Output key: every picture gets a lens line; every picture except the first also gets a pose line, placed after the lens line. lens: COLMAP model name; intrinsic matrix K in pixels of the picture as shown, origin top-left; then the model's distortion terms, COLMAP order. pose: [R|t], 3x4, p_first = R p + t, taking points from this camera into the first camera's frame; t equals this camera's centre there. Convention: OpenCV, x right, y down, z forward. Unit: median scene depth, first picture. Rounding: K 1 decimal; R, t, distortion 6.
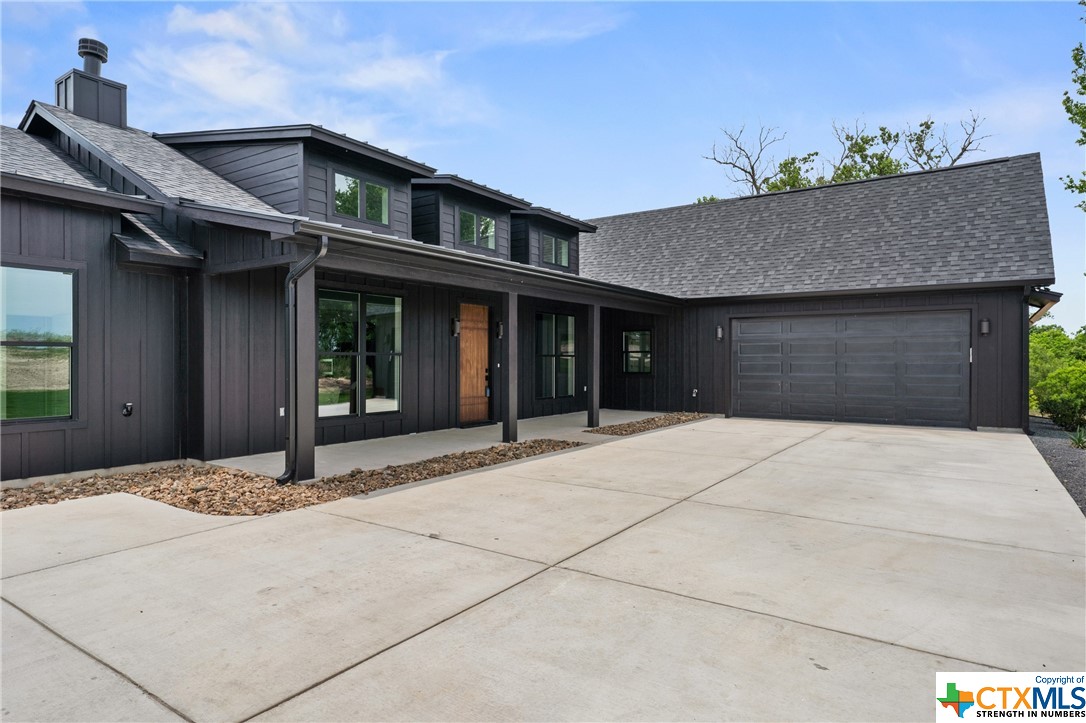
lens RADIAL K [[632.0, 0, 543.0], [0, 632.0, 361.5], [0, 0, 1]] dist [-0.000872, -0.000568]
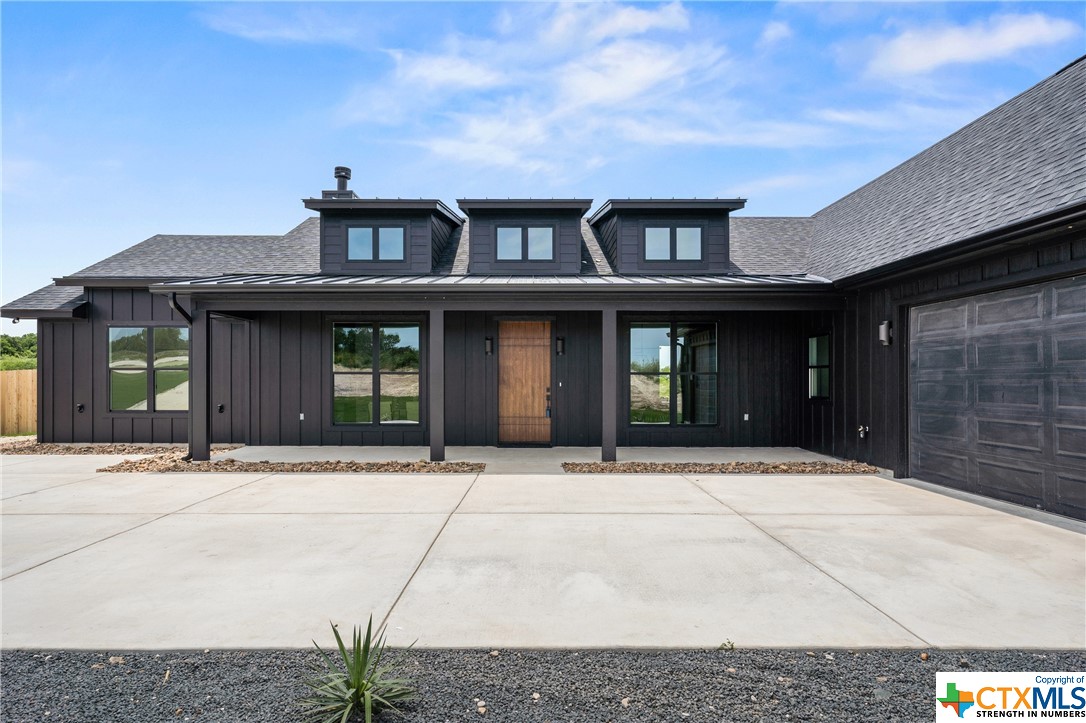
lens RADIAL K [[612.7, 0, 542.3], [0, 612.7, 377.0], [0, 0, 1]] dist [0.001150, 0.000055]
pose [[0.577252, -0.000604, -0.816566, 0.663565], [0.001480, 0.999999, 0.000306, -0.005055], [0.816565, -0.001385, 0.577252, 0.475840]]
